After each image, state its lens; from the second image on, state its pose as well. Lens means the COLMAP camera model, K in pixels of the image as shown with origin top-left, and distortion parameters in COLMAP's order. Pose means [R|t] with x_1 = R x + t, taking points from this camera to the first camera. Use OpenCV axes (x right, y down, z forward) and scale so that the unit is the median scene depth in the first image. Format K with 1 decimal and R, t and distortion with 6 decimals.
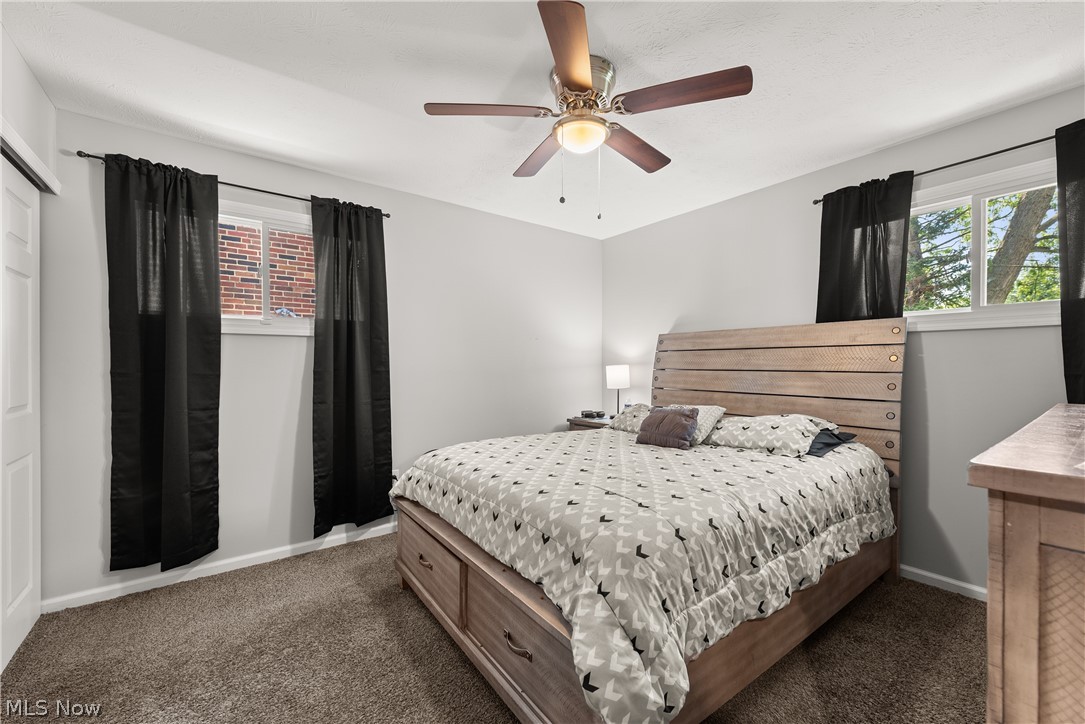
lens RADIAL K [[429.8, 0, 538.1], [0, 429.8, 366.9], [0, 0, 1]] dist [0.004155, -0.002316]
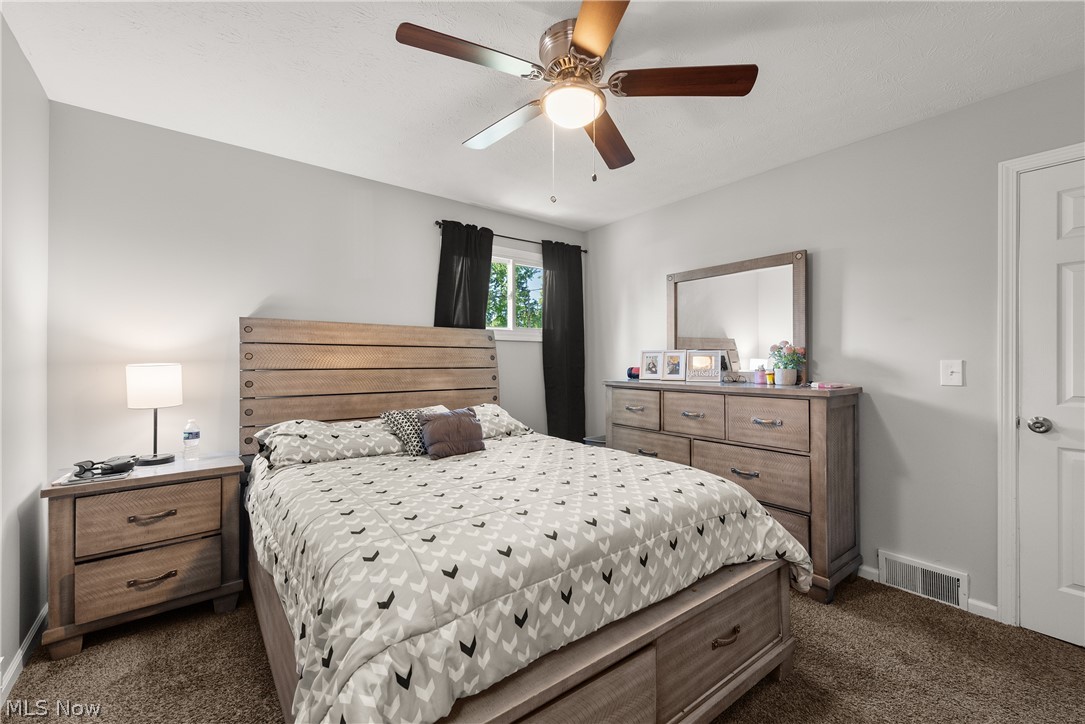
lens RADIAL K [[451.9, 0, 540.9], [0, 451.9, 354.8], [0, 0, 1]] dist [0.010864, -0.000364]
pose [[-0.024496, 0.013052, 0.999615, -0.604975], [0.005138, 0.999903, -0.012930, -0.008877], [-0.999687, 0.004820, -0.024560, 0.783341]]
